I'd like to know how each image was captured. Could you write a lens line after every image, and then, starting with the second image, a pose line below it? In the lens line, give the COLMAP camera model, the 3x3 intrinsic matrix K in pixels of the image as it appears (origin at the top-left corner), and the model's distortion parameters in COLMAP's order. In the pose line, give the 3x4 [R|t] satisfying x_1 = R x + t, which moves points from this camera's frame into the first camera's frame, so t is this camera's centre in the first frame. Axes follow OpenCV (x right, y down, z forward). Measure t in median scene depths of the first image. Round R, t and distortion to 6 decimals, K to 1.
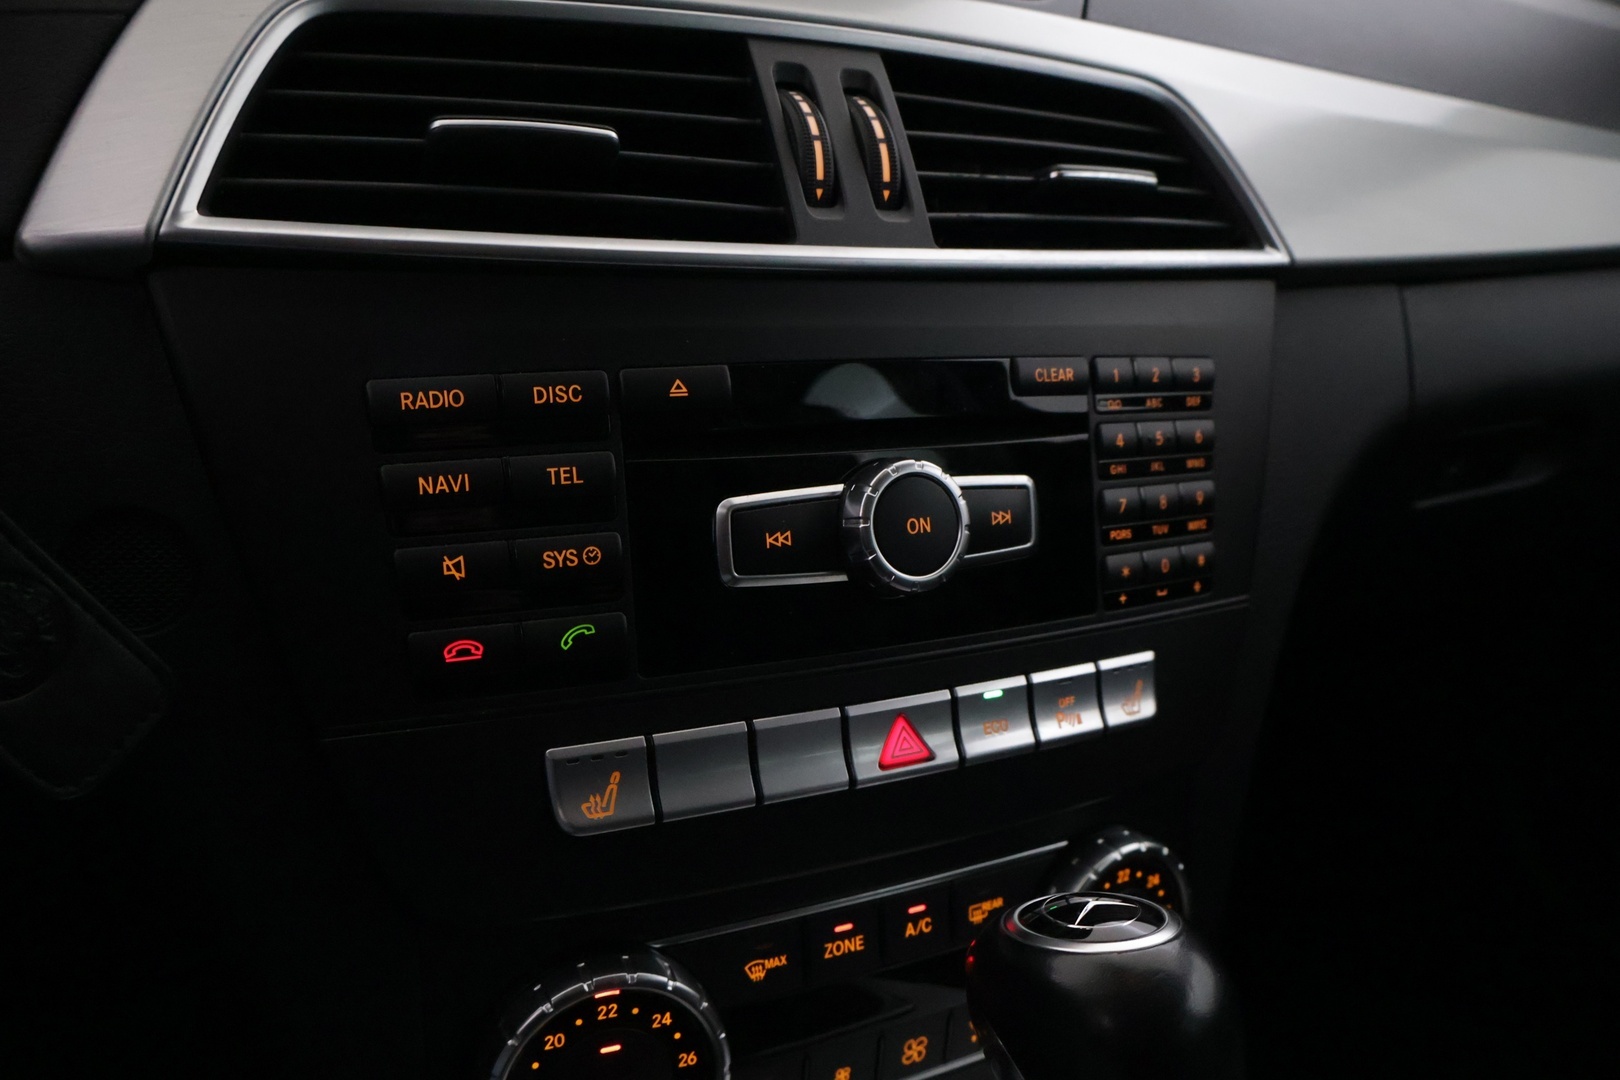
lens RADIAL K [[1332.0, 0, 815.1], [0, 1332.0, 546.7], [0, 0, 1]] dist [-0.020847, 0.018510]
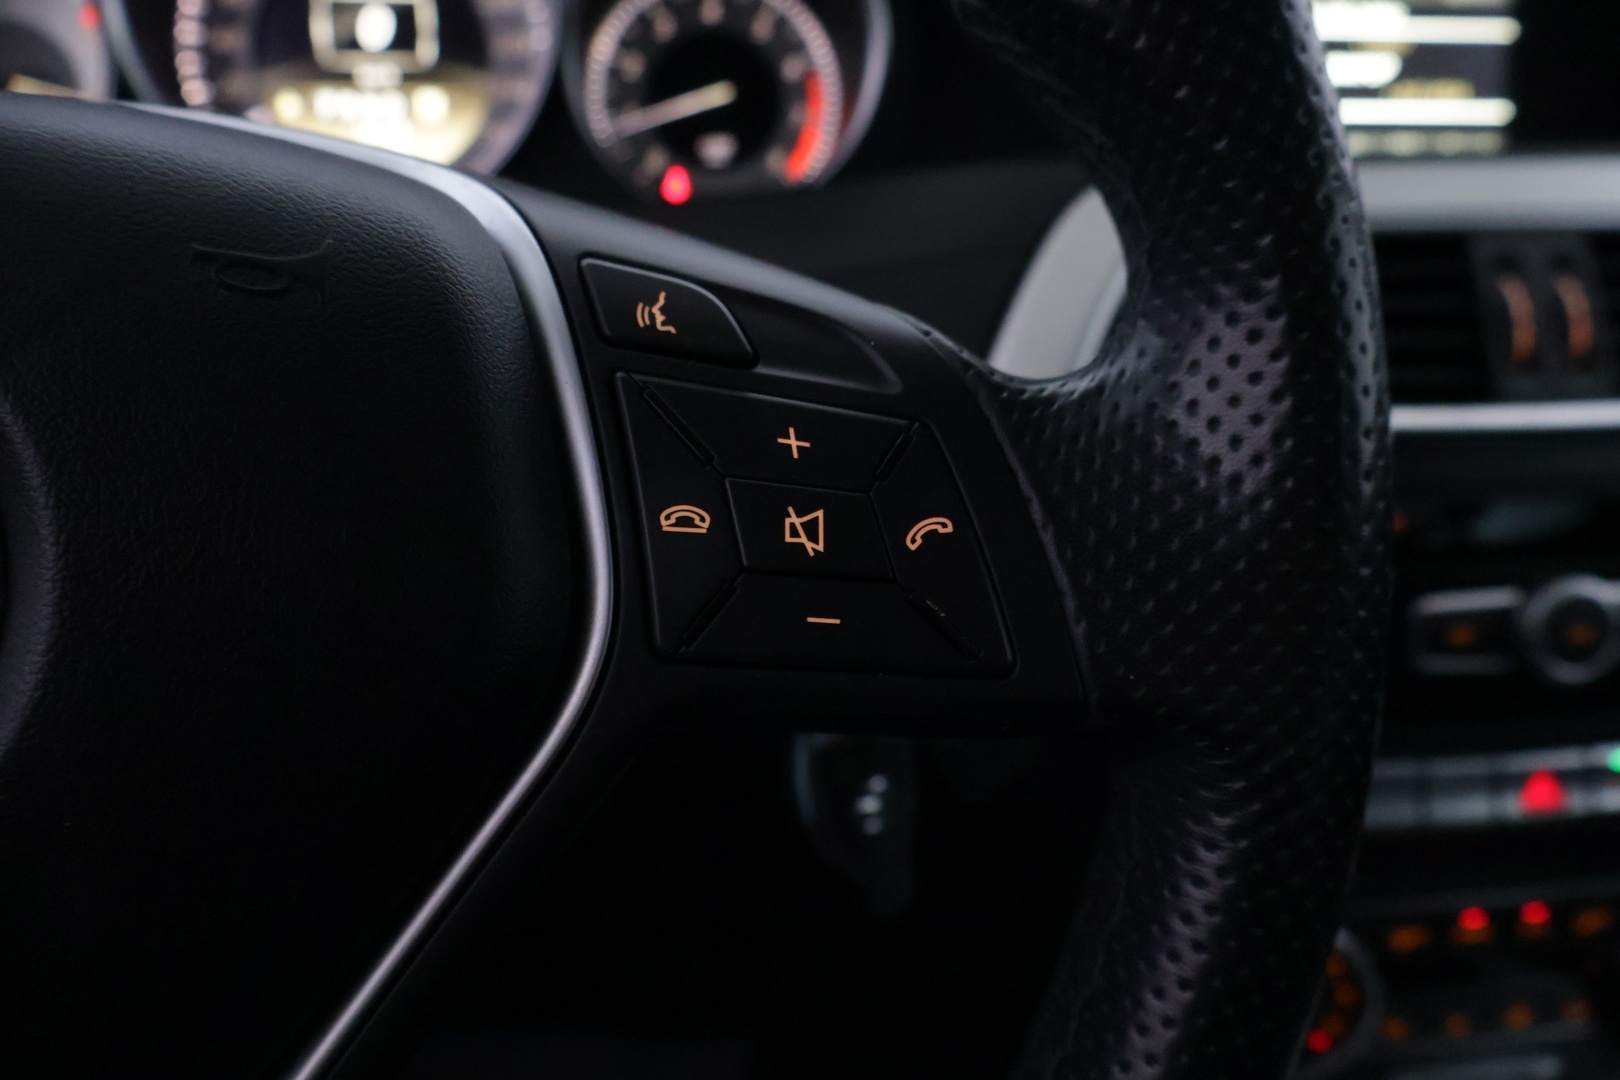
lens RADIAL K [[1332.0, 0, 815.4], [0, 1332.0, 514.2], [0, 0, 1]] dist [-0.020847, 0.018510]
pose [[0.930335, 0.091787, -0.355037, -0.159683], [-0.056107, 0.992397, 0.109542, -0.223978], [0.362392, -0.081990, 0.928412, -0.425696]]
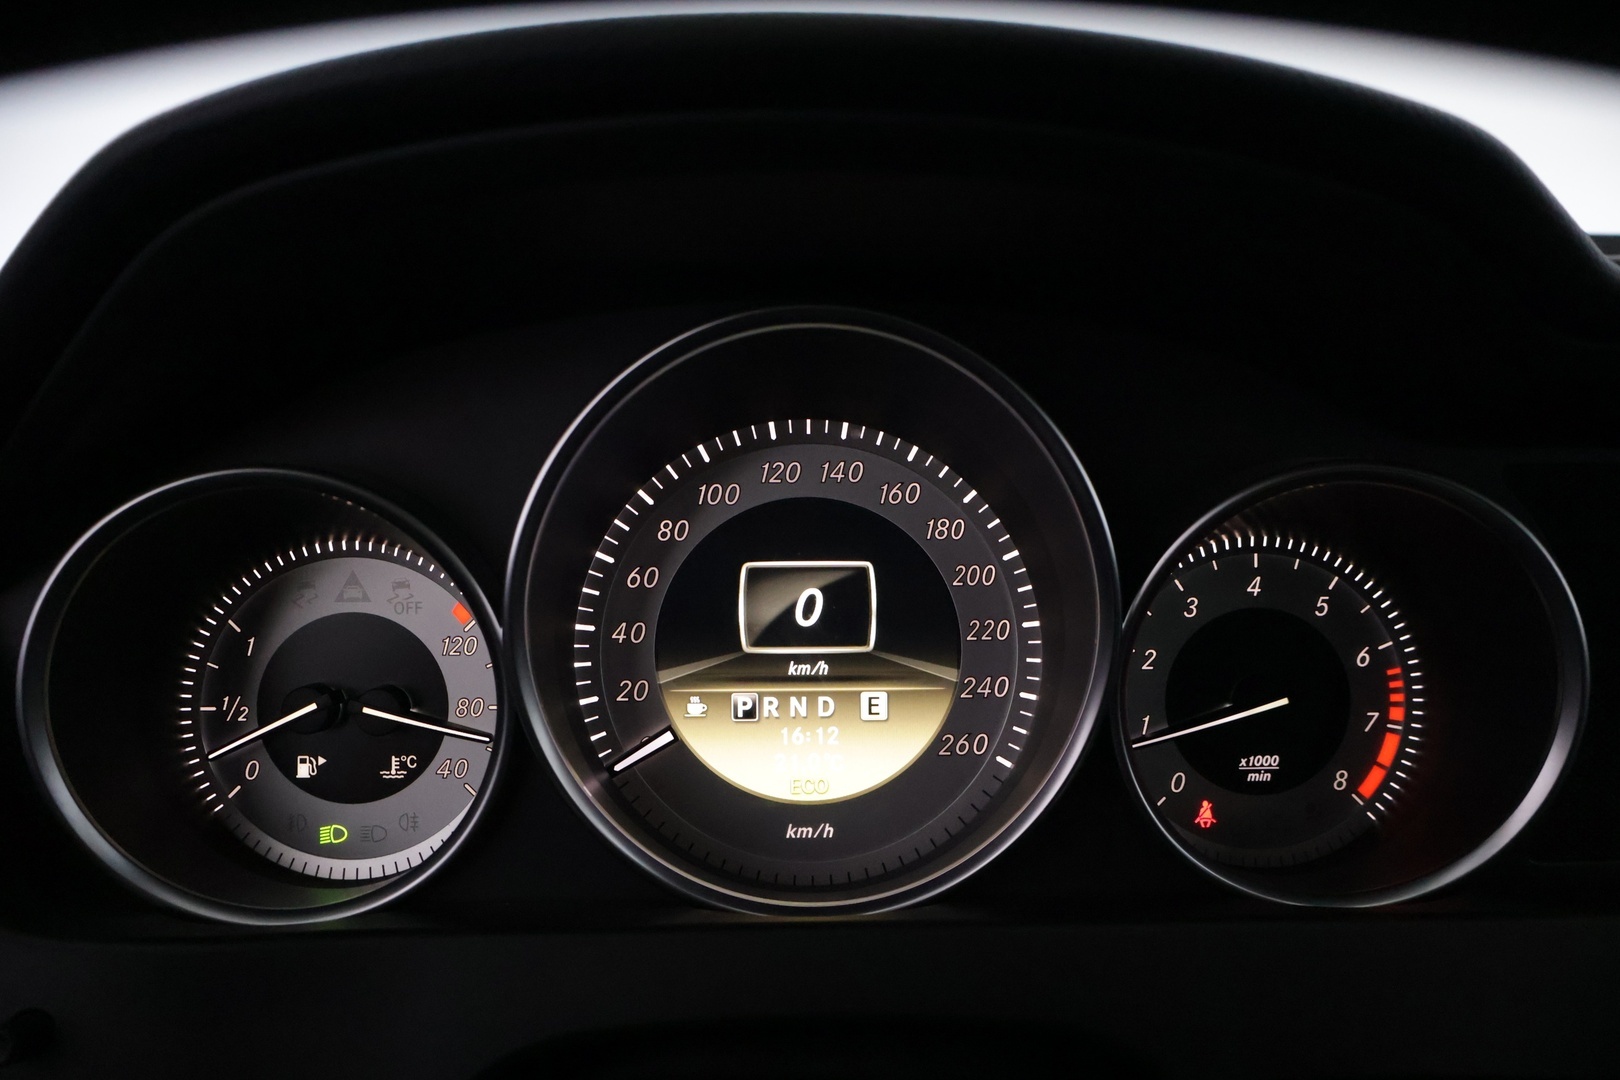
lens RADIAL K [[1332.0, 0, 815.6], [0, 1332.0, 557.5], [0, 0, 1]] dist [-0.020847, 0.018510]
pose [[0.880316, 0.039175, -0.472768, -0.667795], [-0.067312, 0.996816, -0.042739, -0.577687], [0.469588, 0.069447, 0.880150, -0.177232]]
